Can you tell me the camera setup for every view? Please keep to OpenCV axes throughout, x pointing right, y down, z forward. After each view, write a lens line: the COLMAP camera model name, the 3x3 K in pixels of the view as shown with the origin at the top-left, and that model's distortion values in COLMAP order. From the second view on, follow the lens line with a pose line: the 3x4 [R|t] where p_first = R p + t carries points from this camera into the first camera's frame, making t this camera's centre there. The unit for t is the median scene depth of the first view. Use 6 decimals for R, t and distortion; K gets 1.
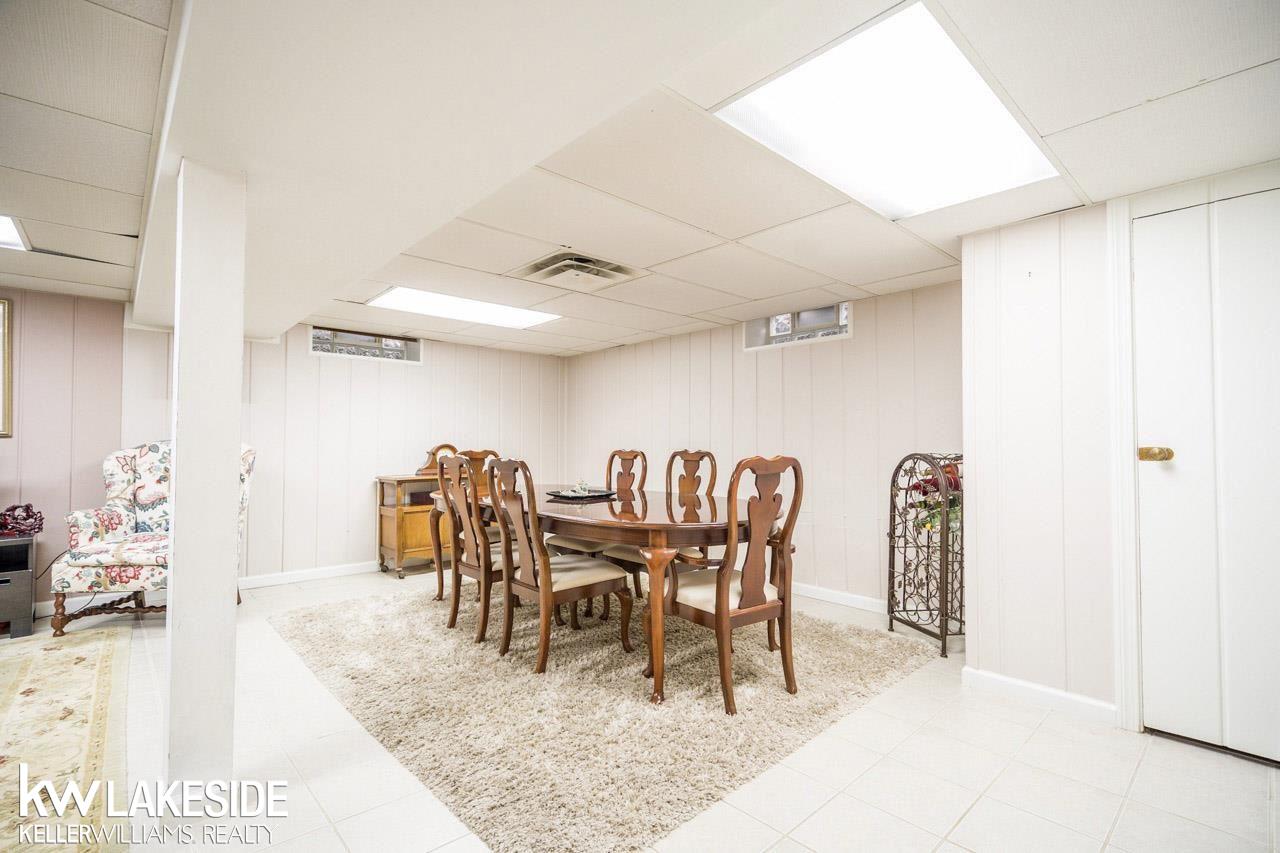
lens RADIAL K [[579.0, 0, 637.1], [0, 579.0, 429.7], [0, 0, 1]] dist [-0.001913, 0.000439]
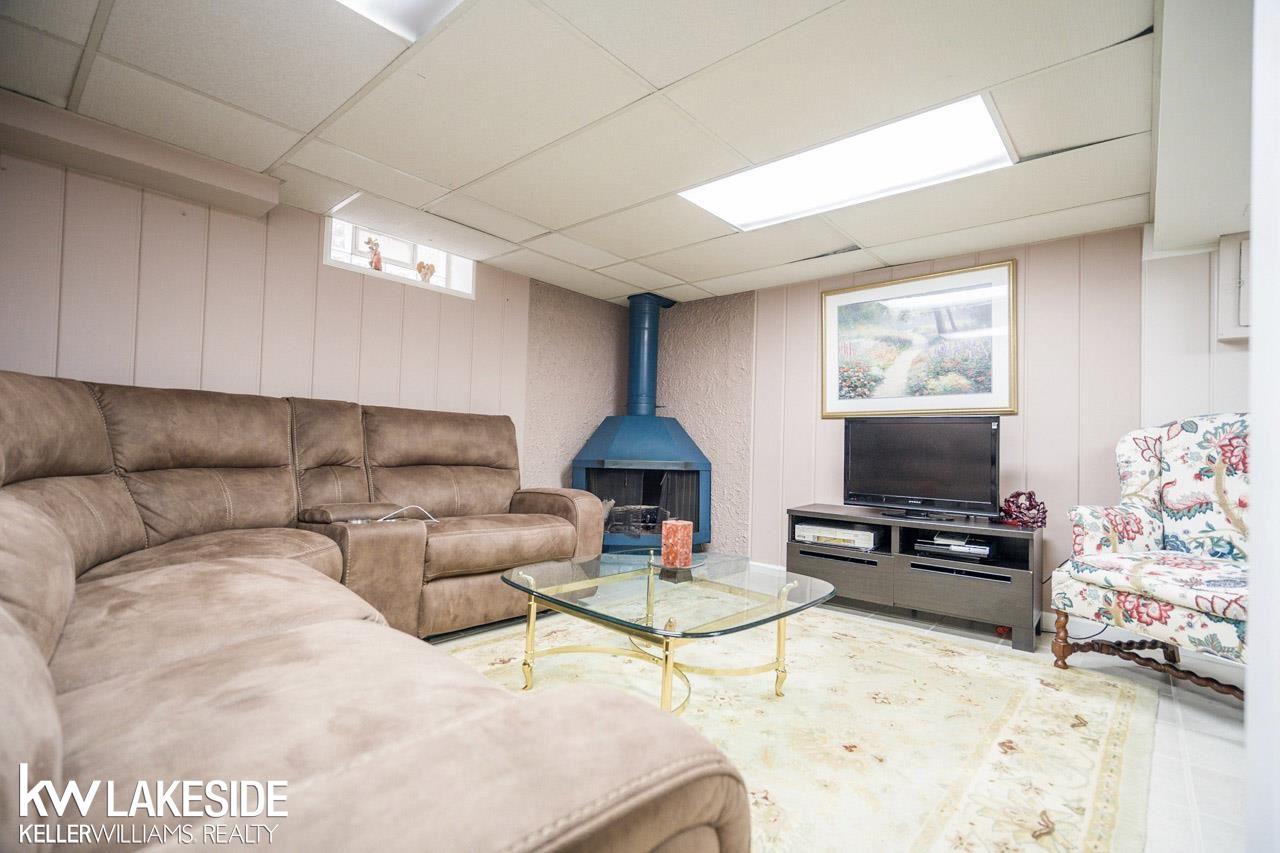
lens RADIAL K [[579.0, 0, 637.1], [0, 579.0, 429.7], [0, 0, 1]] dist [-0.001913, 0.000439]
pose [[0.112854, -0.019789, -0.993414, -0.288572], [-0.002909, 0.999791, -0.020247, 0.058780], [0.993607, 0.005175, 0.112773, 0.343928]]
